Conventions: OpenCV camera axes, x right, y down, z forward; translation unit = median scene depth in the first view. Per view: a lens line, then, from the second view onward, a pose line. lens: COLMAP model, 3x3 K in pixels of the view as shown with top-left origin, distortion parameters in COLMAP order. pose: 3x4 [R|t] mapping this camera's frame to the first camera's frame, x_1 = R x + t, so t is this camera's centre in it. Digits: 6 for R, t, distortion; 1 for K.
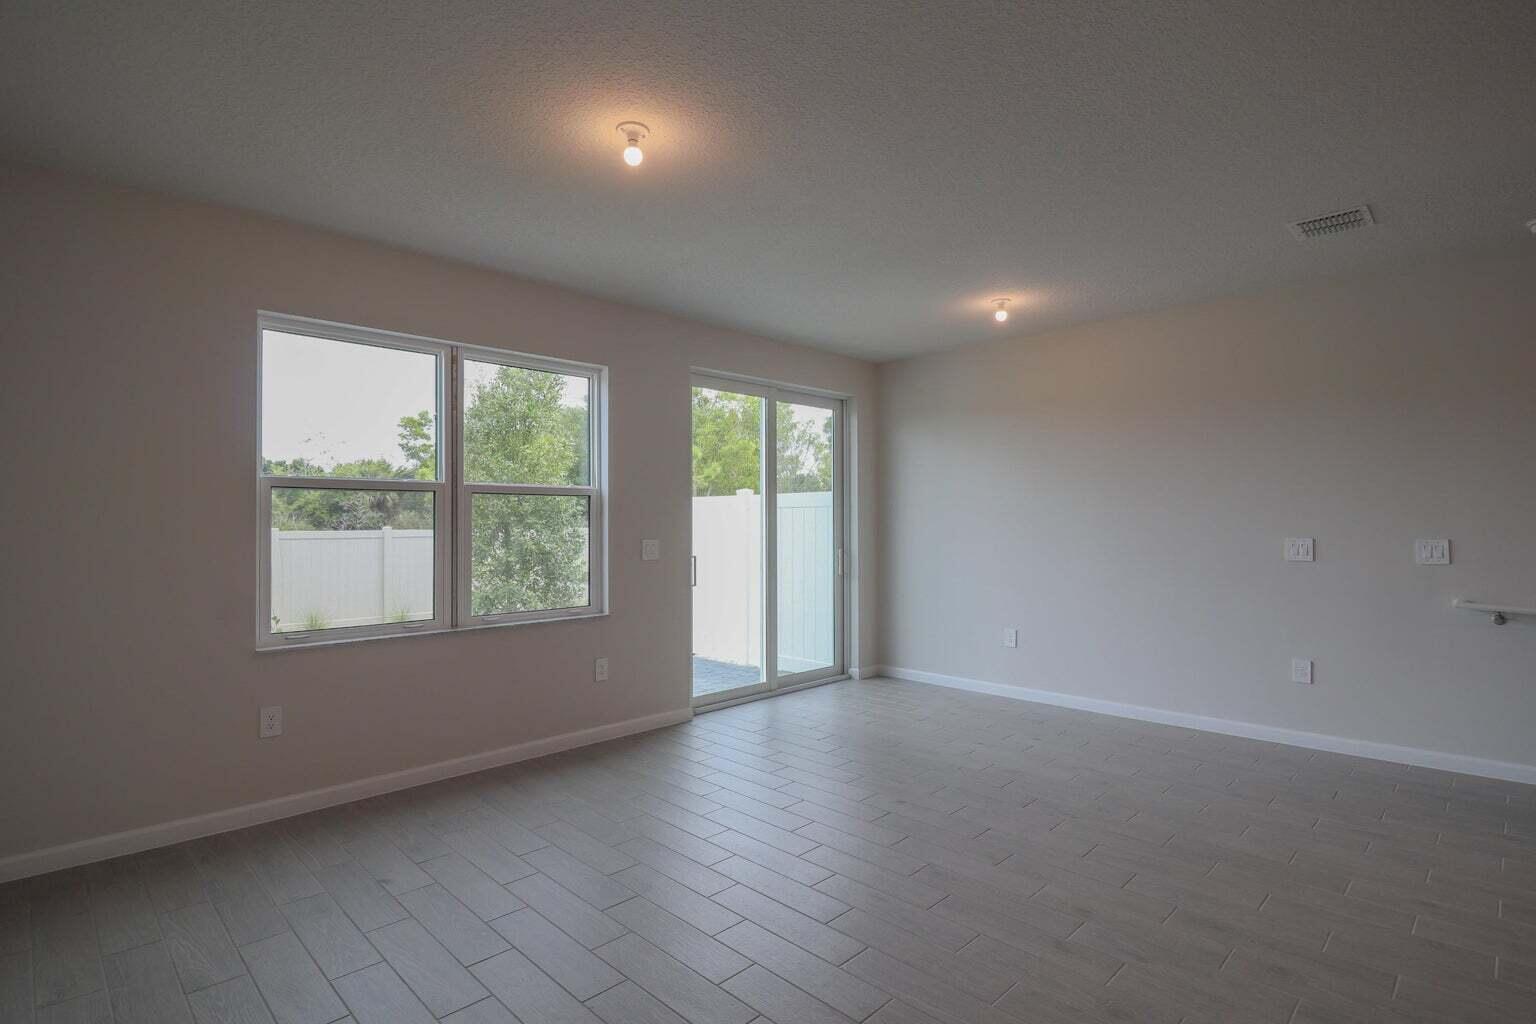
lens RADIAL K [[760.7, 0, 766.5], [0, 760.7, 521.9], [0, 0, 1]] dist [-0.000672, 0.000419]
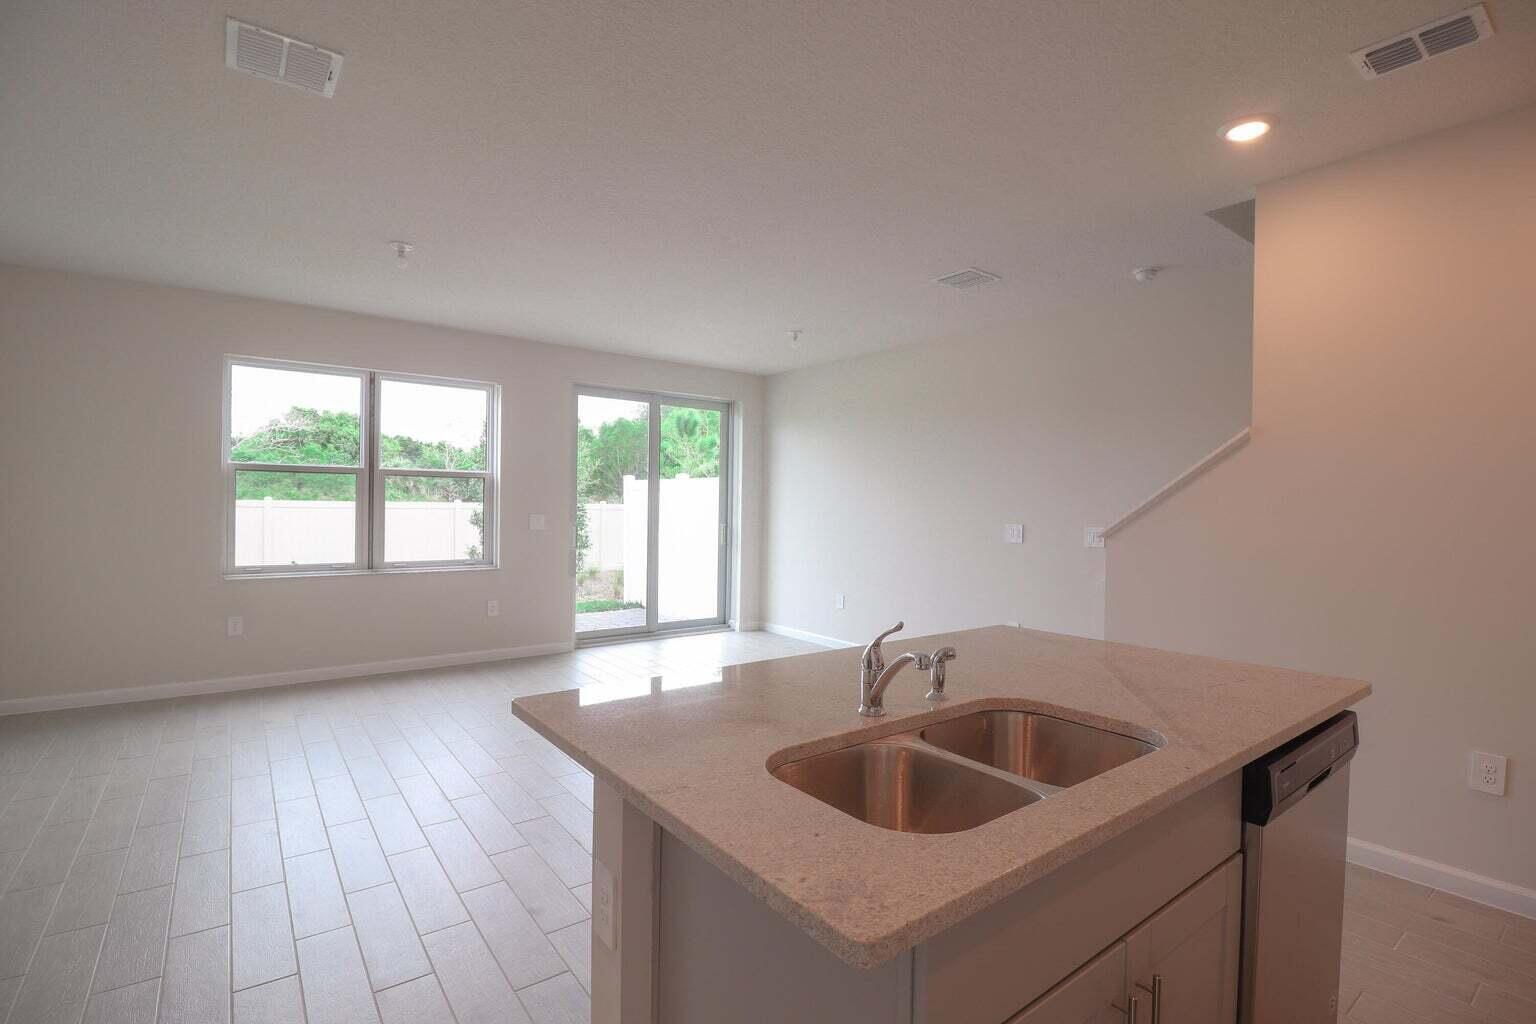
lens RADIAL K [[710.2, 0, 763.2], [0, 710.2, 505.7], [0, 0, 1]] dist [-0.012069, -0.002385]
pose [[0.991113, 0.020923, -0.131369, 0.344871], [-0.020359, 0.999777, 0.005634, -0.002399], [0.131458, -0.002909, 0.991318, -0.147555]]
